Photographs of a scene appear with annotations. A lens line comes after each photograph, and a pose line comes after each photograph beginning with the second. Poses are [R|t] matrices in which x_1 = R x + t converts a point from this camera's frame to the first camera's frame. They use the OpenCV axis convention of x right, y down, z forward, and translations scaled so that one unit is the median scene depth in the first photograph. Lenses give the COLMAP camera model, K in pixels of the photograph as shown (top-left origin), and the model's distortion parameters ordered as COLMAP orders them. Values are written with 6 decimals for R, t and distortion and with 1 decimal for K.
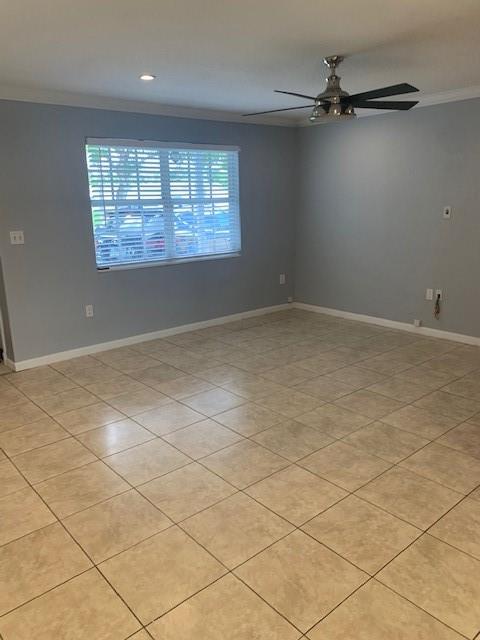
lens RADIAL K [[496.2, 0, 240.1], [0, 496.2, 310.8], [0, 0, 1]] dist [0.002133, -0.003465]
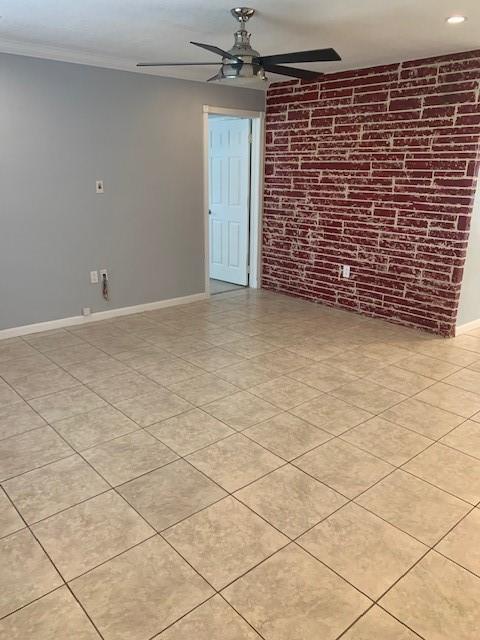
lens RADIAL K [[491.0, 0, 239.3], [0, 491.0, 318.4], [0, 0, 1]] dist [0.013127, -0.024392]
pose [[-0.009227, -0.275352, 0.961299, -0.793501], [0.216424, 0.938004, 0.270757, -0.227420], [-0.976256, 0.210547, 0.050938, 1.064558]]
